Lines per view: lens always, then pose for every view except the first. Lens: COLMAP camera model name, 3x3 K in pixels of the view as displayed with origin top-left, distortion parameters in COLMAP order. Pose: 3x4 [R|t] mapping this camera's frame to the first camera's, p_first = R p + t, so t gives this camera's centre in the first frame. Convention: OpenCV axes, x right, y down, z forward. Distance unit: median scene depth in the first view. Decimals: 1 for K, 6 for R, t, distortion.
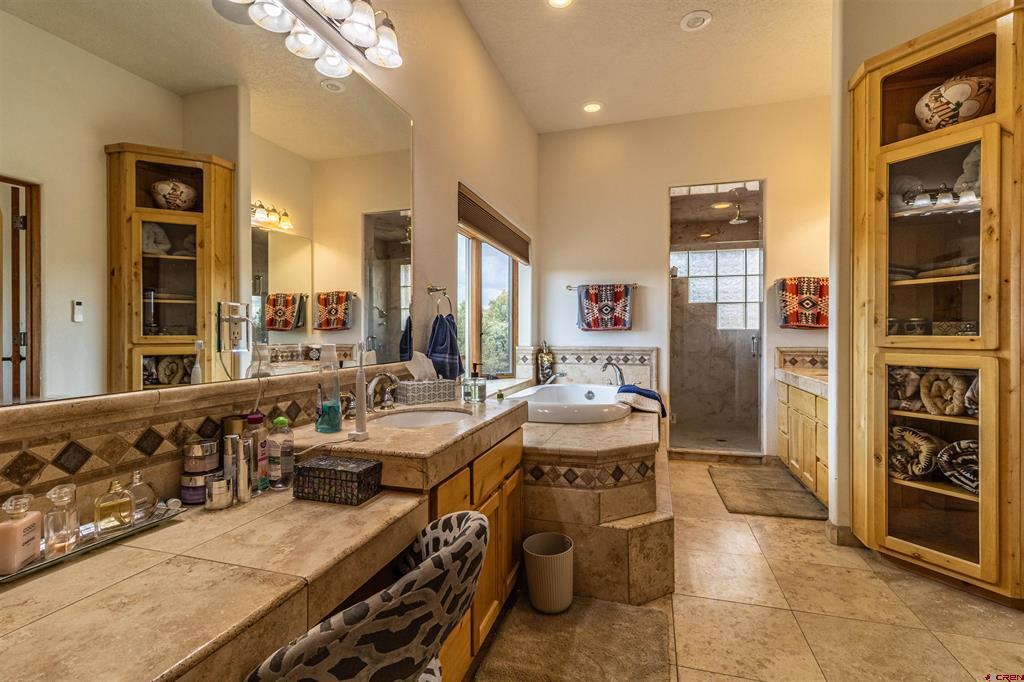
lens RADIAL K [[472.0, 0, 515.0], [0, 472.0, 334.7], [0, 0, 1]] dist [0.004473, 0.000483]
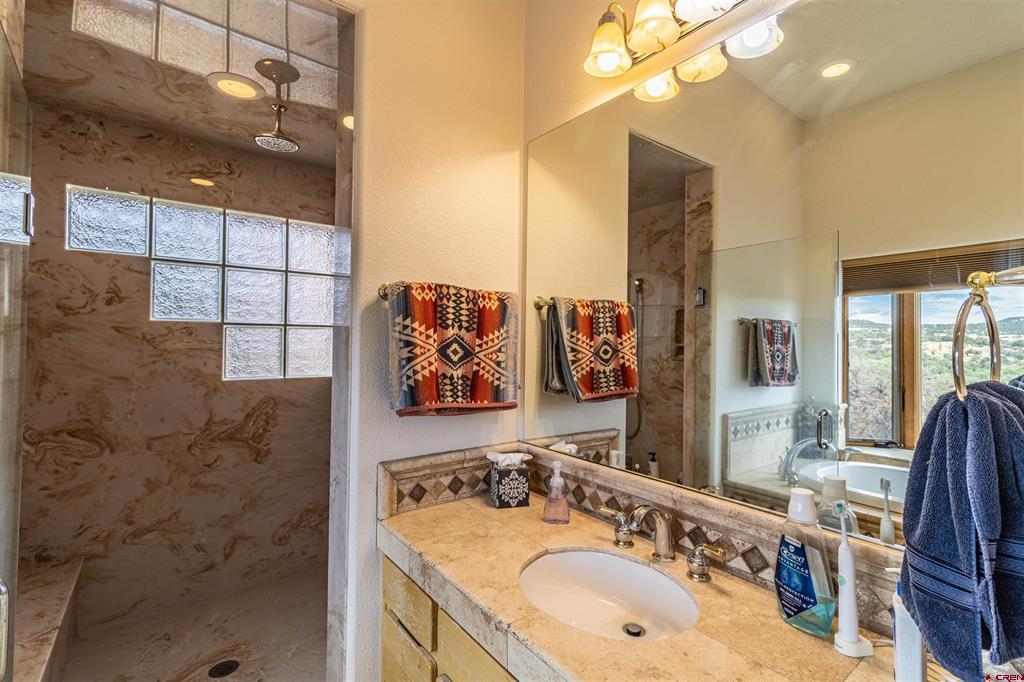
lens RADIAL K [[472.0, 0, 515.0], [0, 472.0, 334.7], [0, 0, 1]] dist [0.004473, 0.000483]
pose [[0.588298, 0.020091, 0.808395, 0.309547], [-0.008687, 0.999791, -0.018526, -0.070377], [-0.808598, 0.003876, 0.588349, 0.694436]]
